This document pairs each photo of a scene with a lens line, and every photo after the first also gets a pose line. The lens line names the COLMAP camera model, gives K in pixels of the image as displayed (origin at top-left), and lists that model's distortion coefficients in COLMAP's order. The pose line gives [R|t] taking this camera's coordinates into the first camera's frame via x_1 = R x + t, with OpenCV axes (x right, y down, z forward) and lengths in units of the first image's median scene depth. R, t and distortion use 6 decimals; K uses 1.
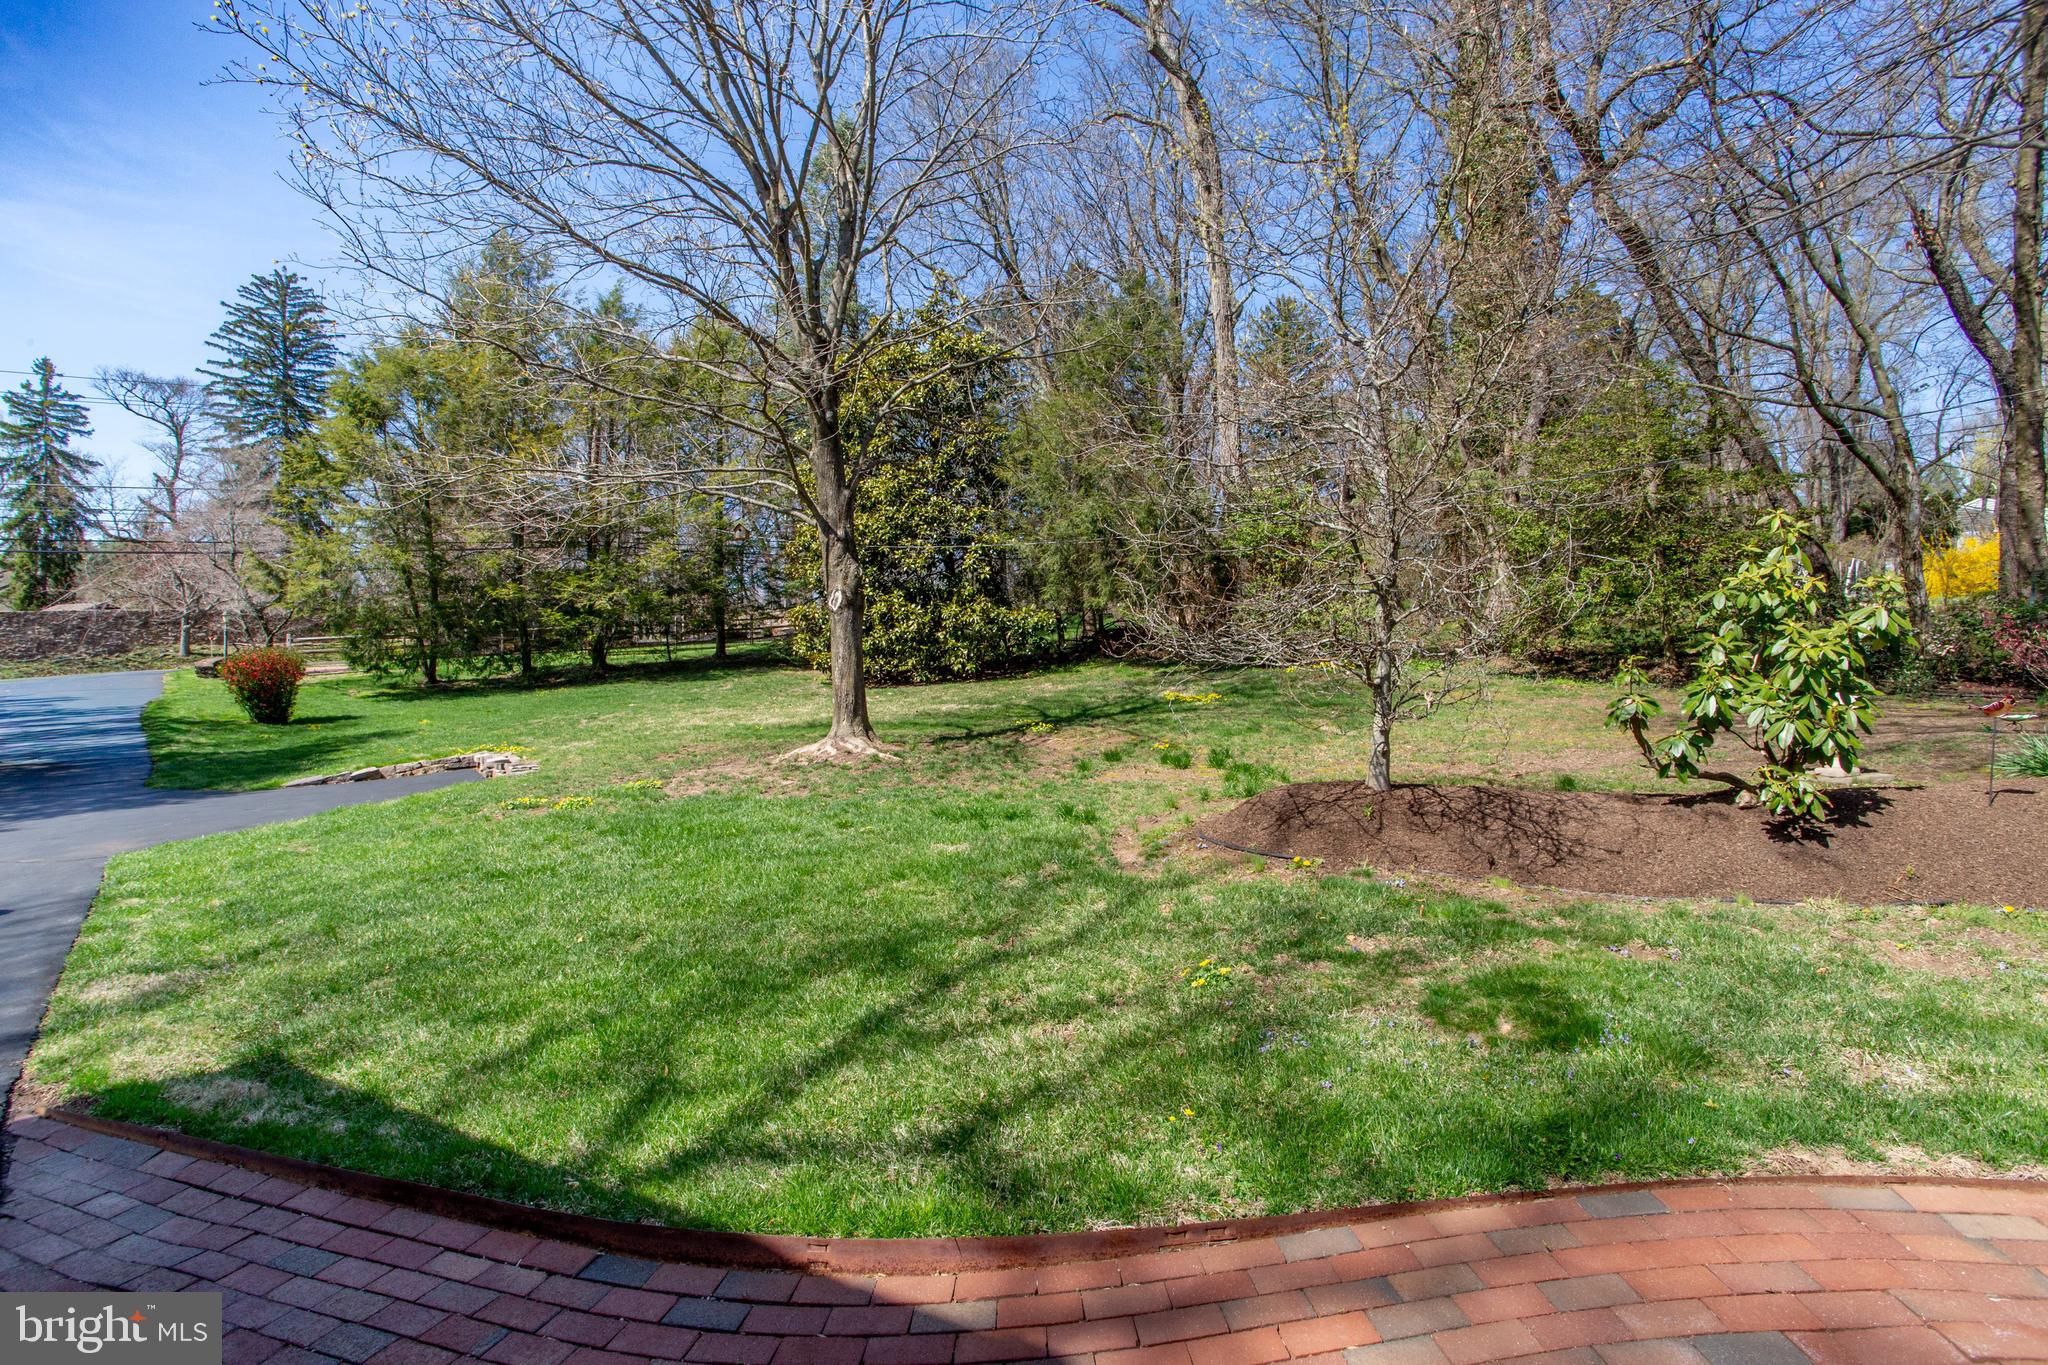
lens RADIAL K [[982.9, 0, 1024.0], [0, 982.9, 682.5], [0, 0, 1]] dist [-0.041400, 0.000774]
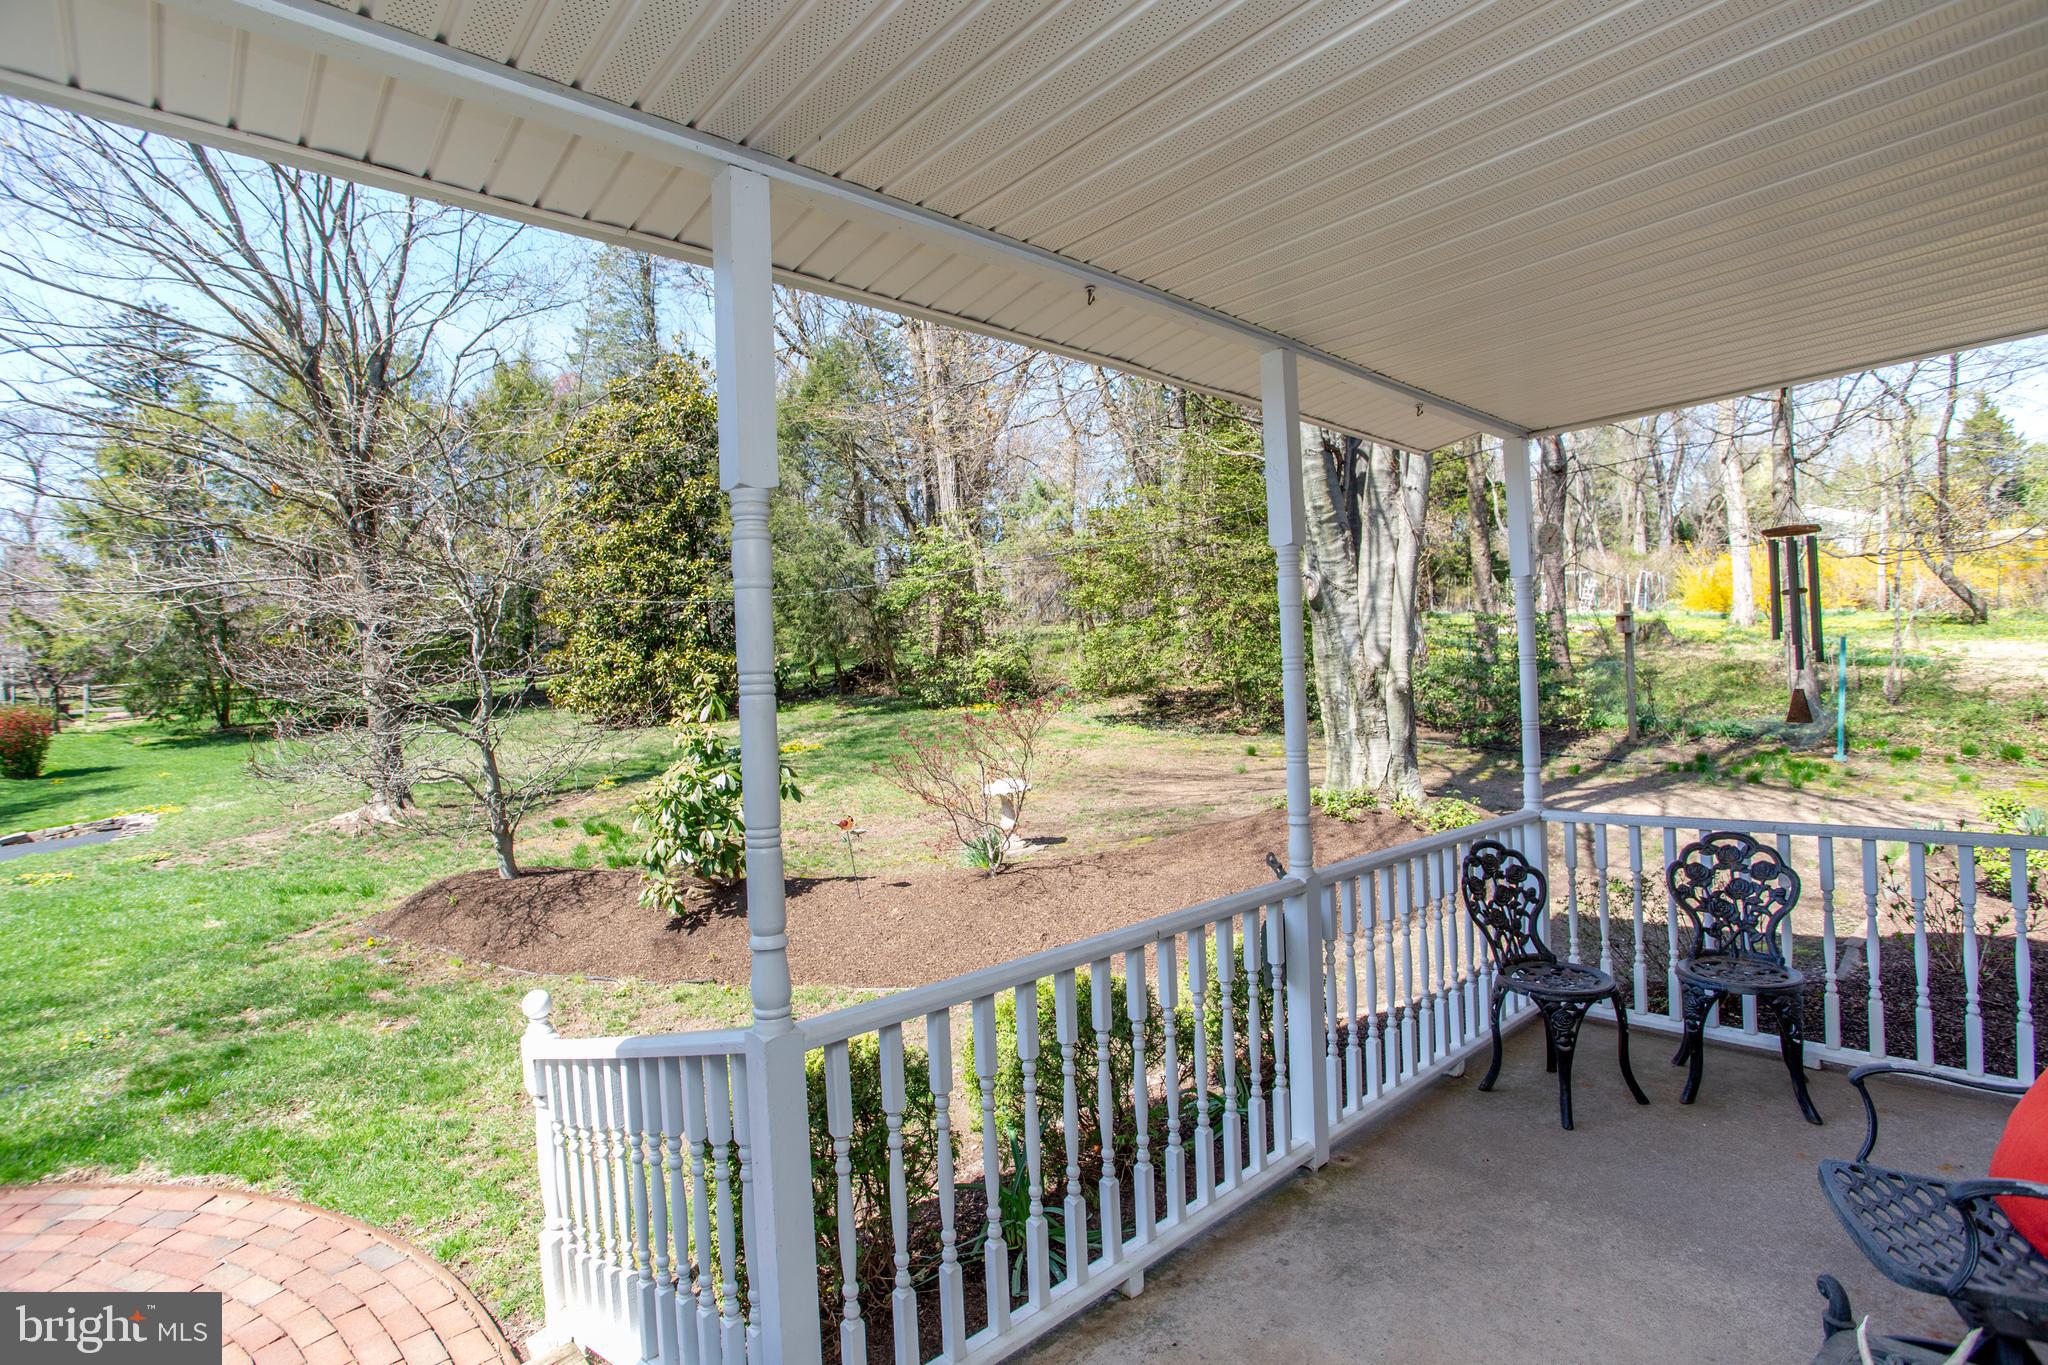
lens RADIAL K [[982.9, 0, 1024.0], [0, 982.9, 682.5], [0, 0, 1]] dist [-0.041400, 0.000774]
pose [[0.998890, -0.018074, 0.043497, 0.220954], [0.018319, 0.999818, -0.005256, -0.029156], [-0.043394, 0.006047, 0.999040, -0.065322]]
